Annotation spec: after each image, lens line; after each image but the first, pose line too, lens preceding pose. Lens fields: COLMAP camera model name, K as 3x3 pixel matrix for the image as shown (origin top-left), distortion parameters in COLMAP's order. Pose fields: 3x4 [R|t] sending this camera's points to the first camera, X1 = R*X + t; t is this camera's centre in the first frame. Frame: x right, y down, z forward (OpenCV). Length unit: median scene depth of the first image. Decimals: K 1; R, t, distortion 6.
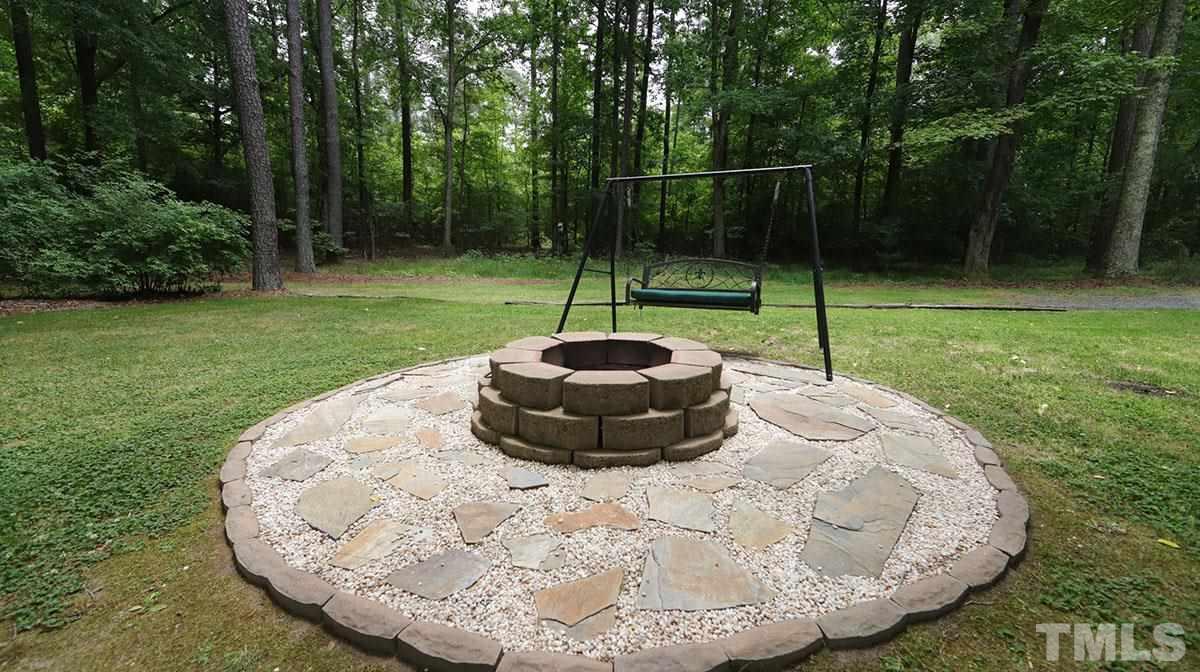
lens RADIAL K [[471.4, 0, 605.7], [0, 471.4, 334.6], [0, 0, 1]] dist [0.004078, -0.000100]
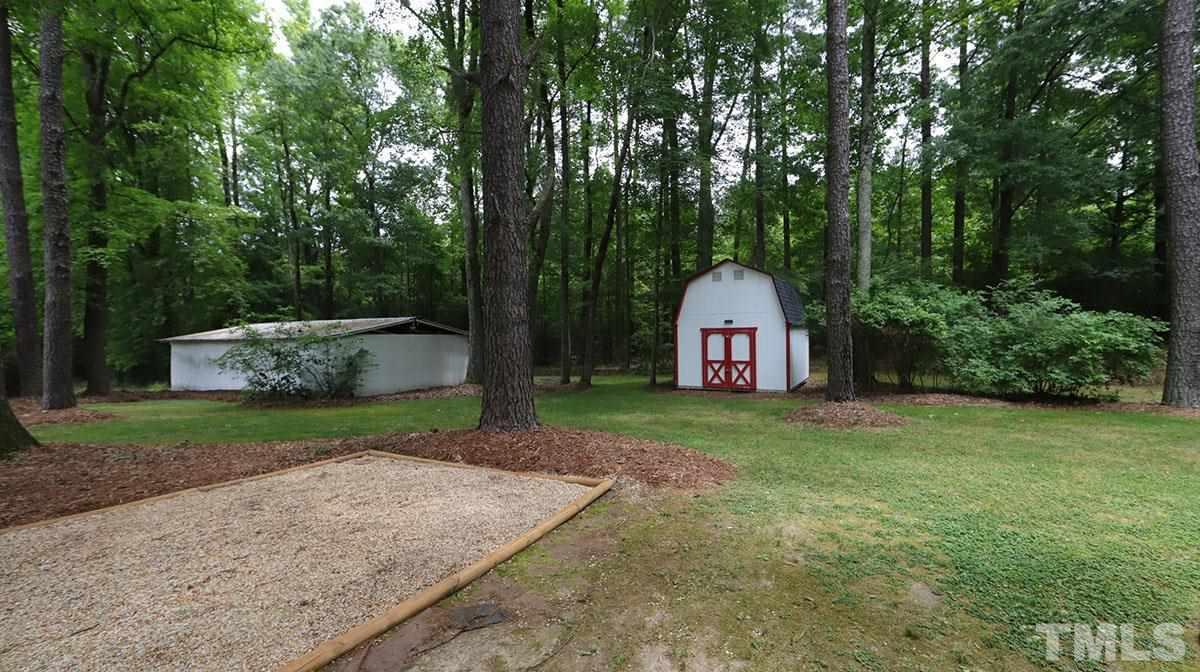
lens RADIAL K [[471.4, 0, 604.2], [0, 471.4, 338.7], [0, 0, 1]] dist [0.004078, -0.000100]
pose [[0.089265, -0.019158, -0.995824, 0.047650], [-0.151945, 0.987850, -0.032625, -0.031975], [0.984350, 0.154223, 0.085270, -0.130757]]
